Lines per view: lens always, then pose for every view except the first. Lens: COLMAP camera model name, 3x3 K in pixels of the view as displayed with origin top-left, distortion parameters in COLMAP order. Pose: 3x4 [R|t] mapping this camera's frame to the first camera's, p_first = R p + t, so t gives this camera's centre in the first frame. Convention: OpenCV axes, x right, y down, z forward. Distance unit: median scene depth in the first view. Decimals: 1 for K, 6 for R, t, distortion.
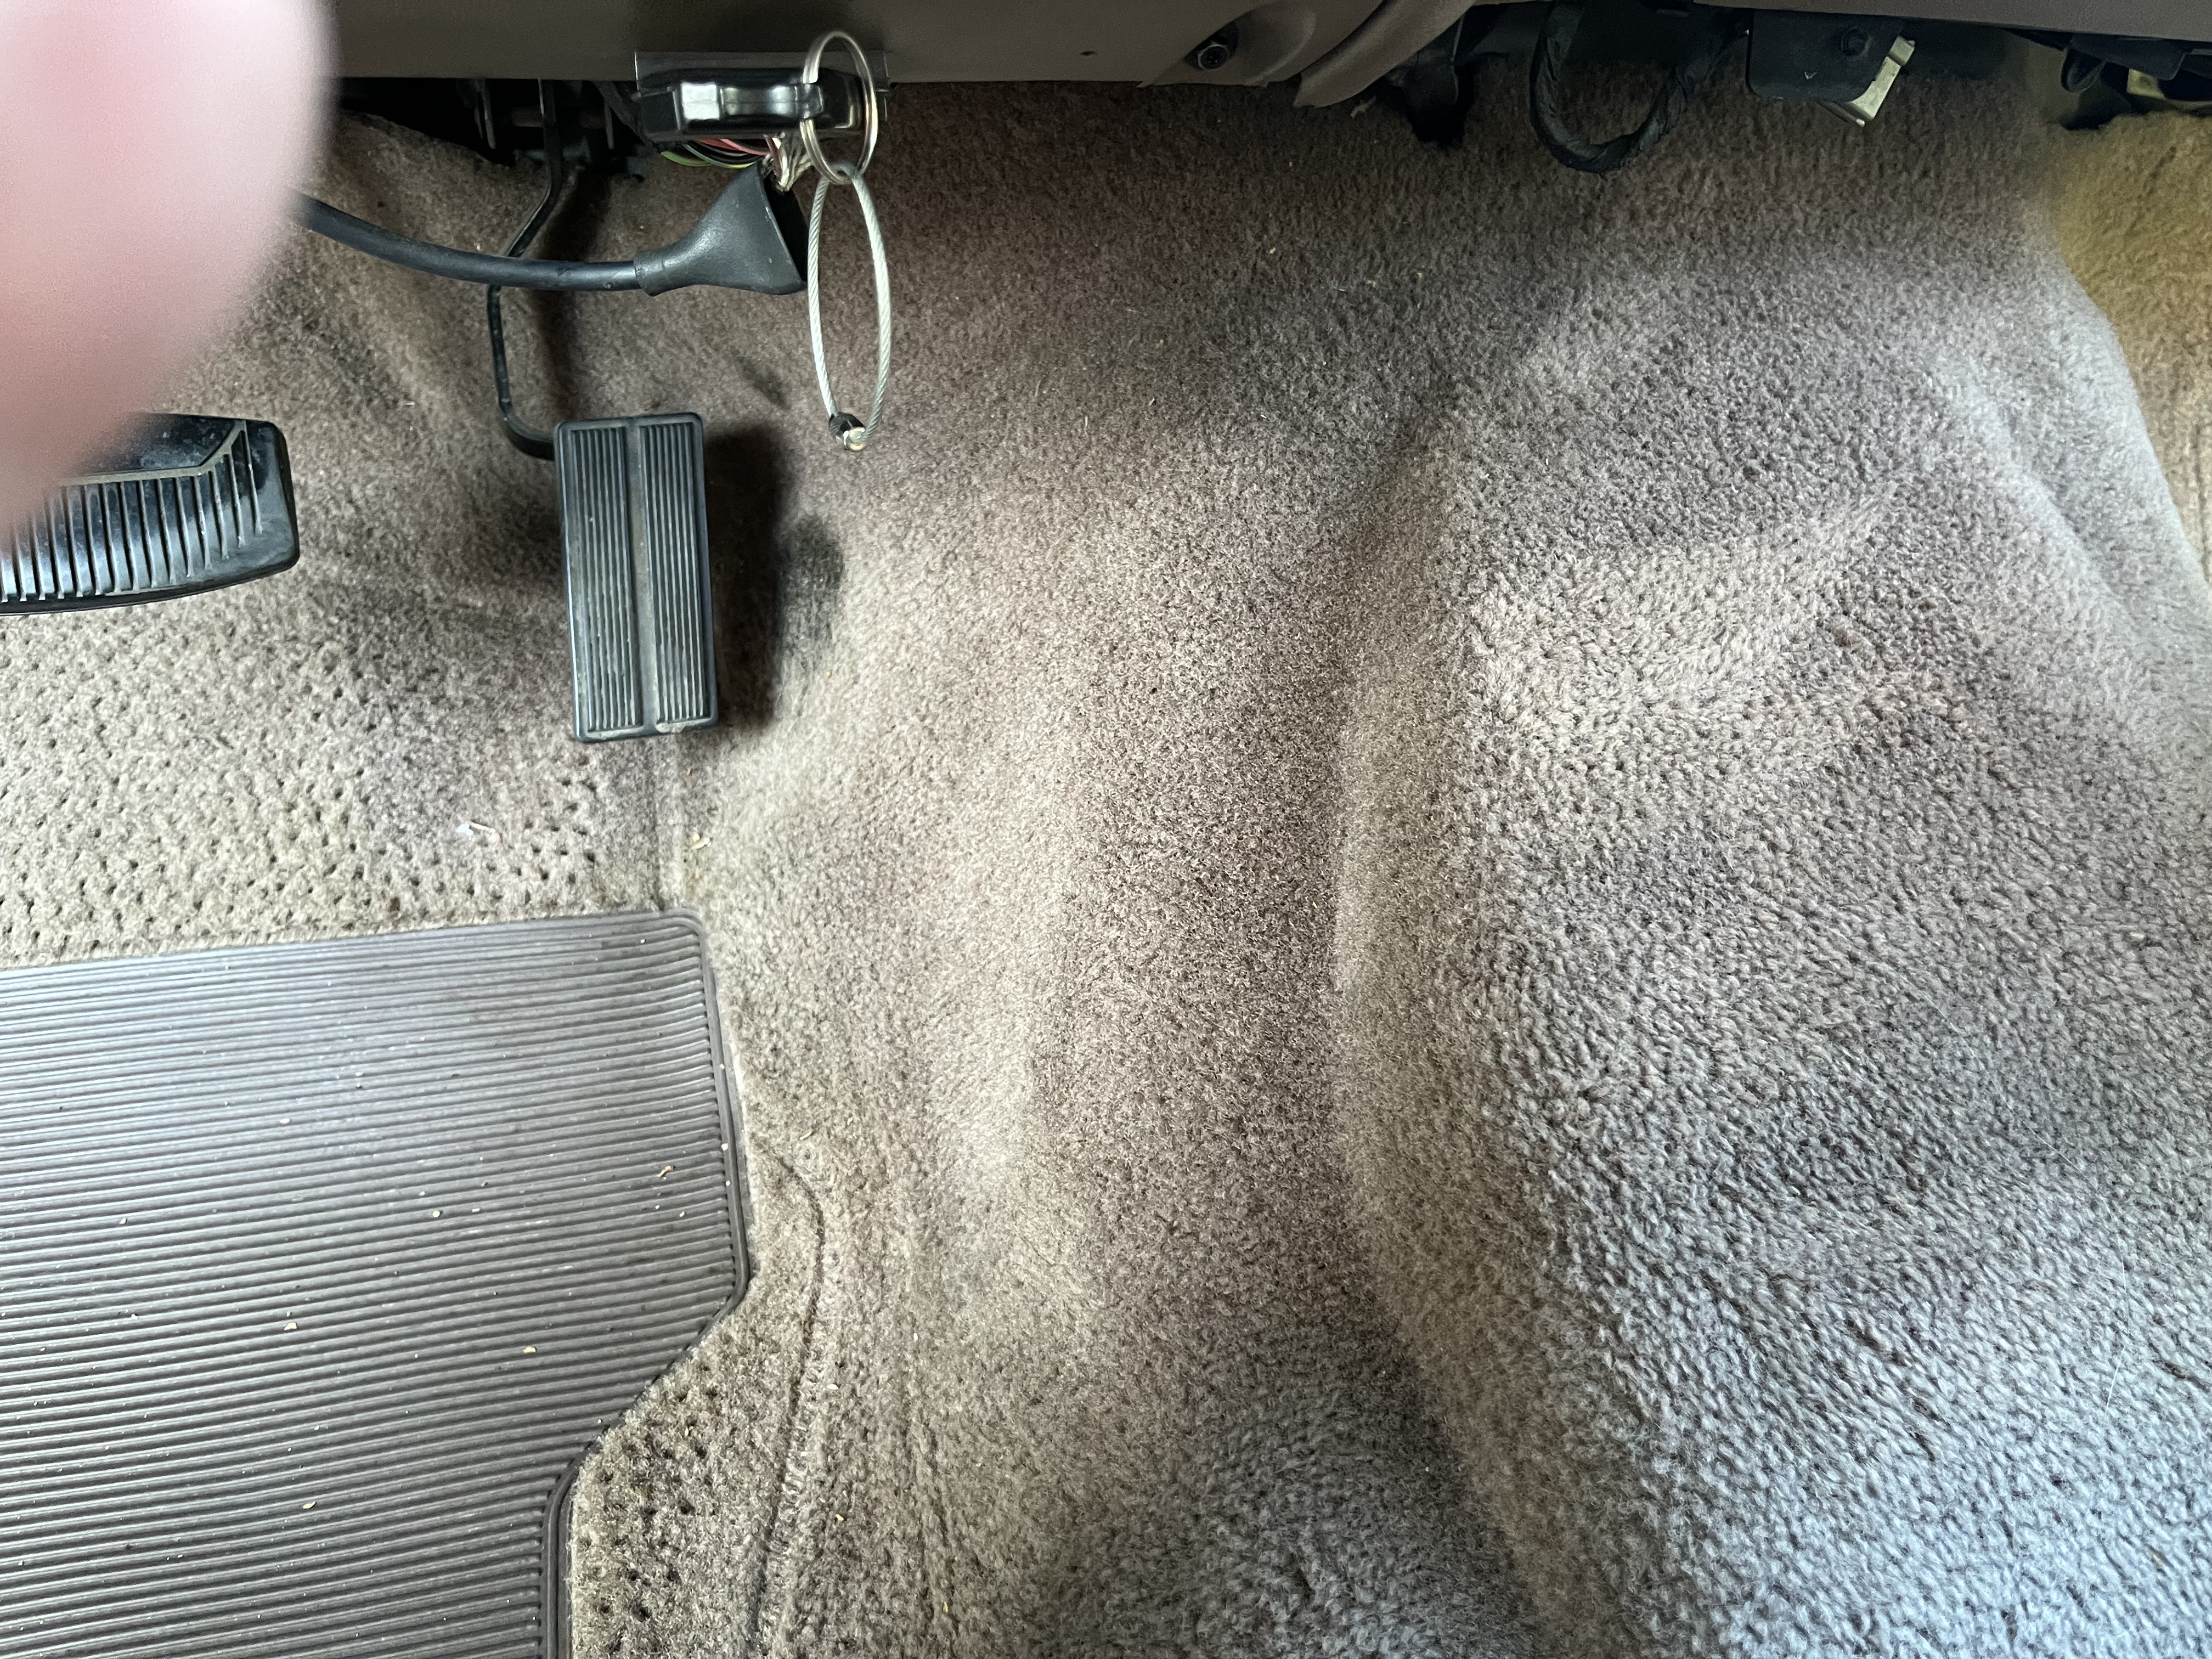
lens RADIAL K [[1687.8, 0, 1099.1], [0, 1687.8, 825.7], [0, 0, 1]] dist [0.037086, -0.075620]
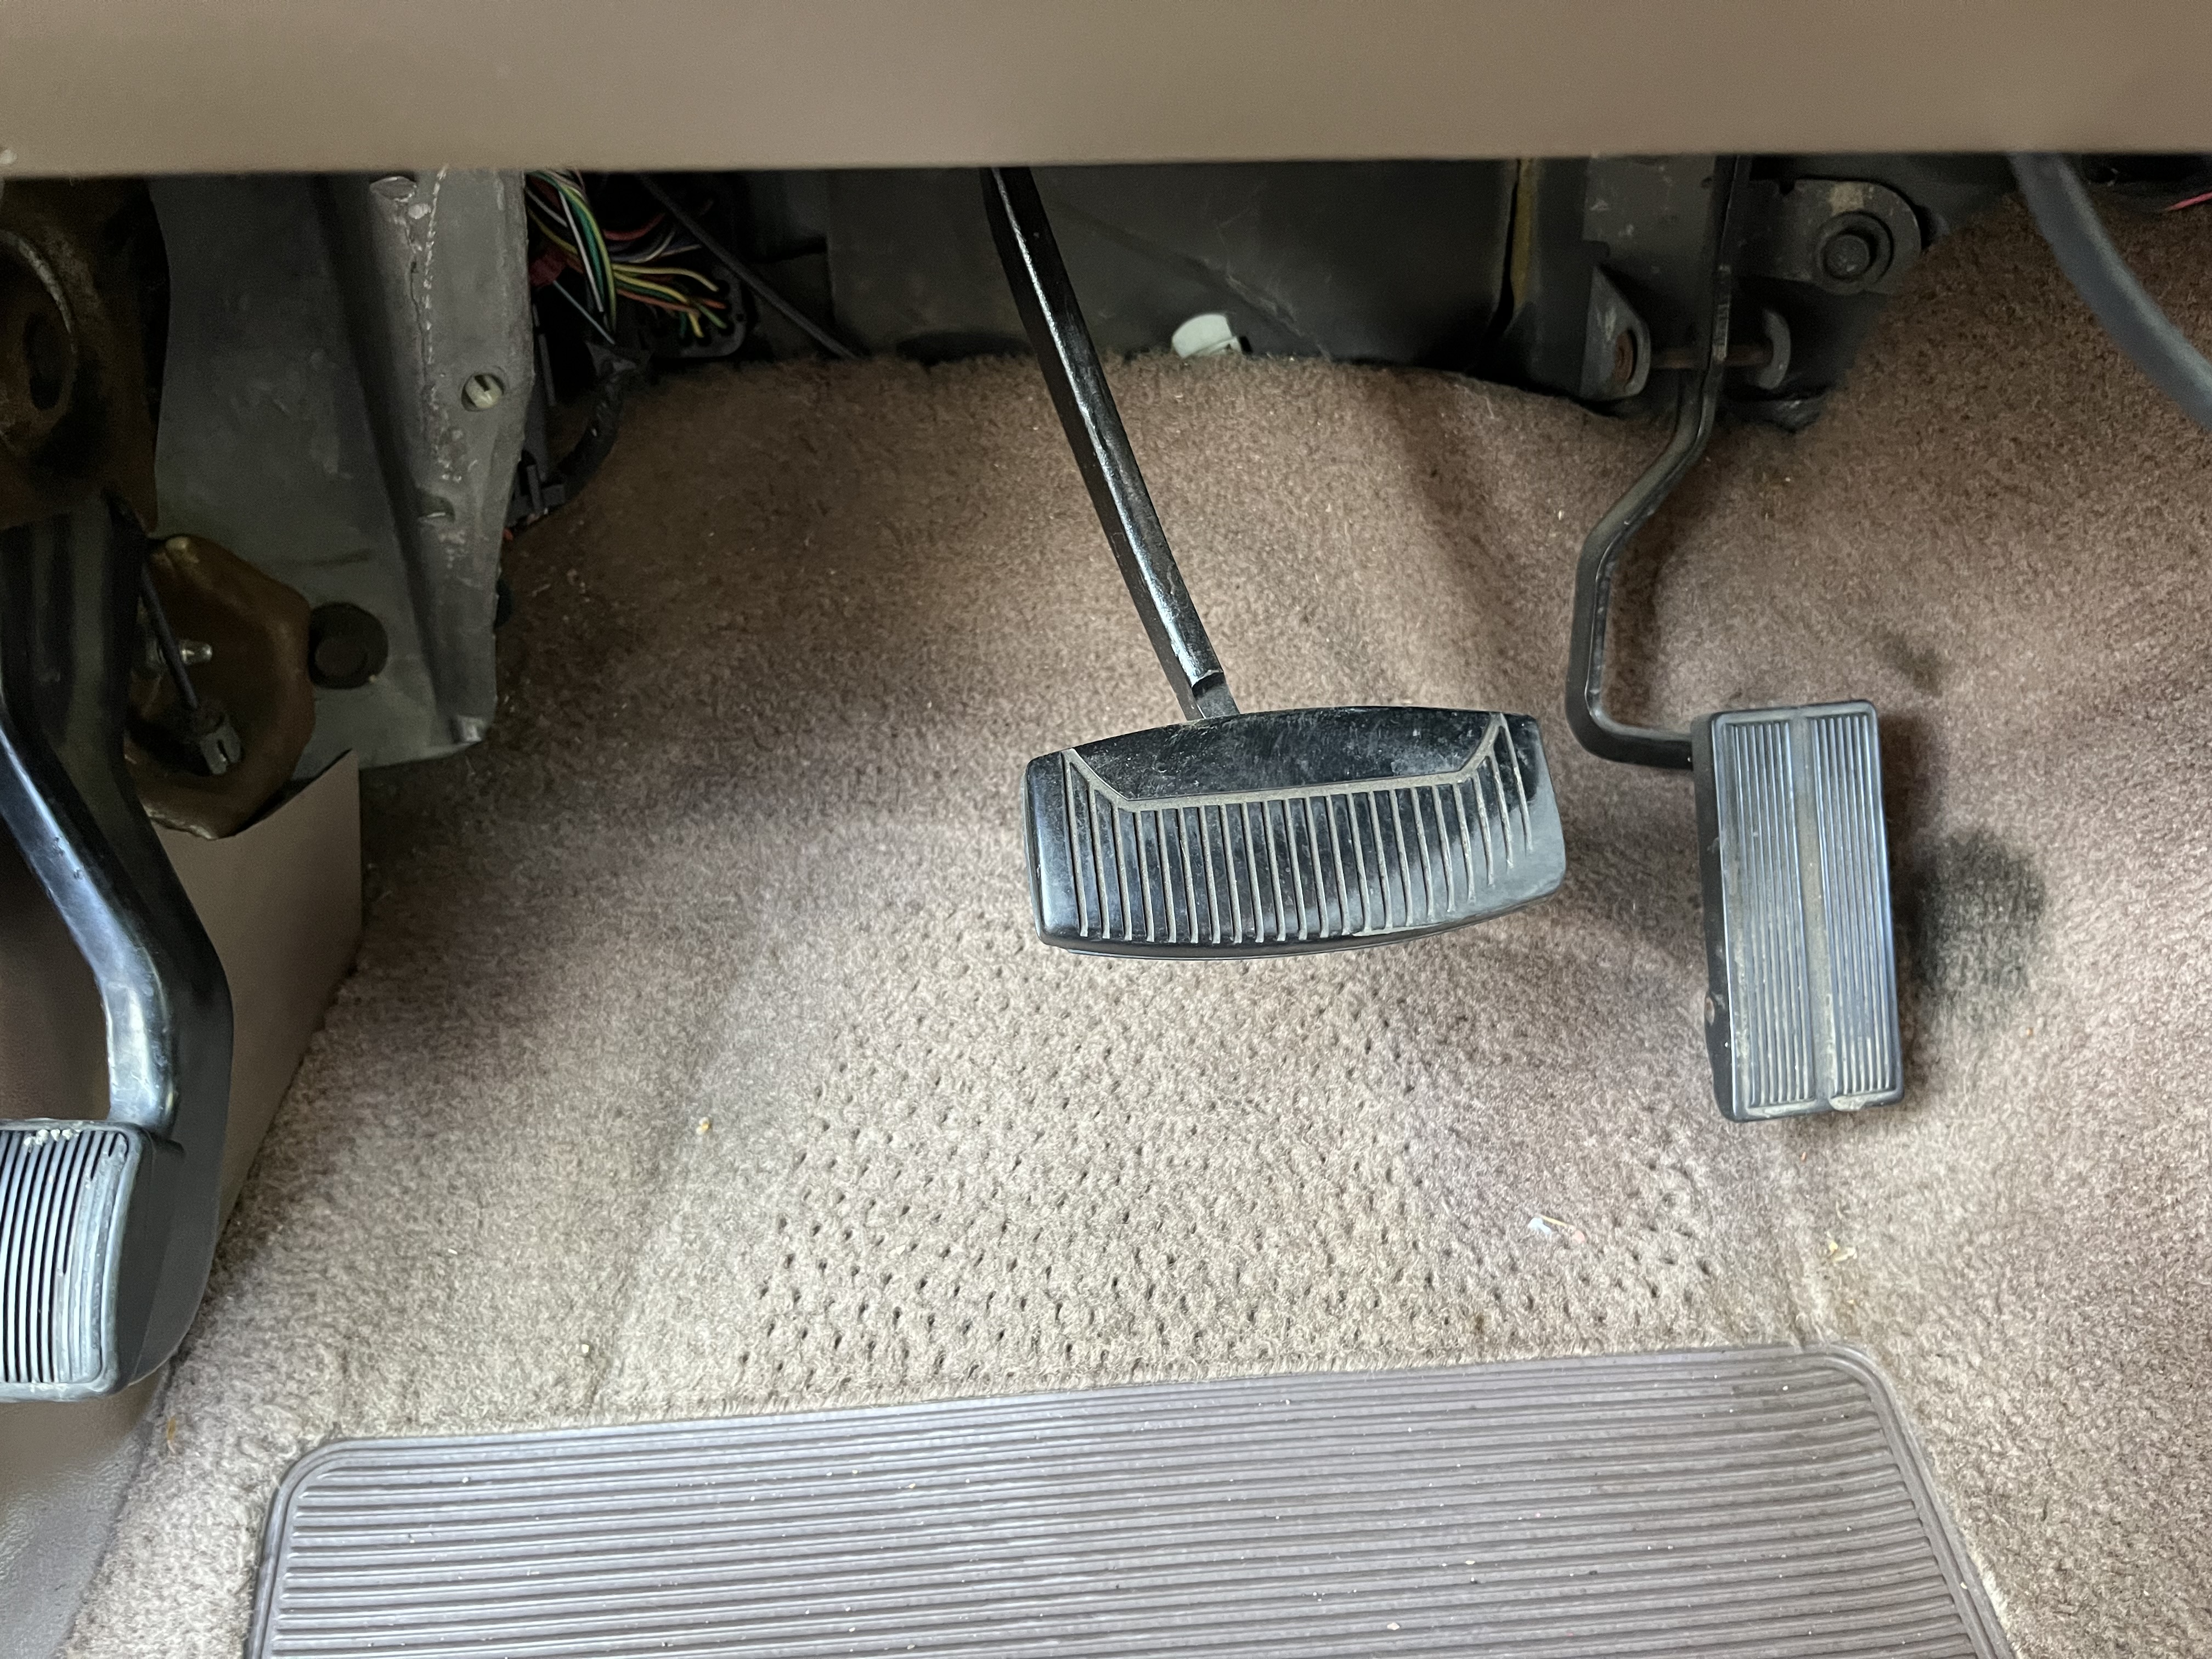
lens RADIAL K [[1687.8, 0, 1094.1], [0, 1687.8, 825.9], [0, 0, 1]] dist [0.037086, -0.075620]
pose [[0.977226, -0.008198, -0.212042, -0.485158], [-0.030211, 0.983700, -0.177262, -0.040736], [0.210039, 0.179631, 0.961050, 0.203897]]
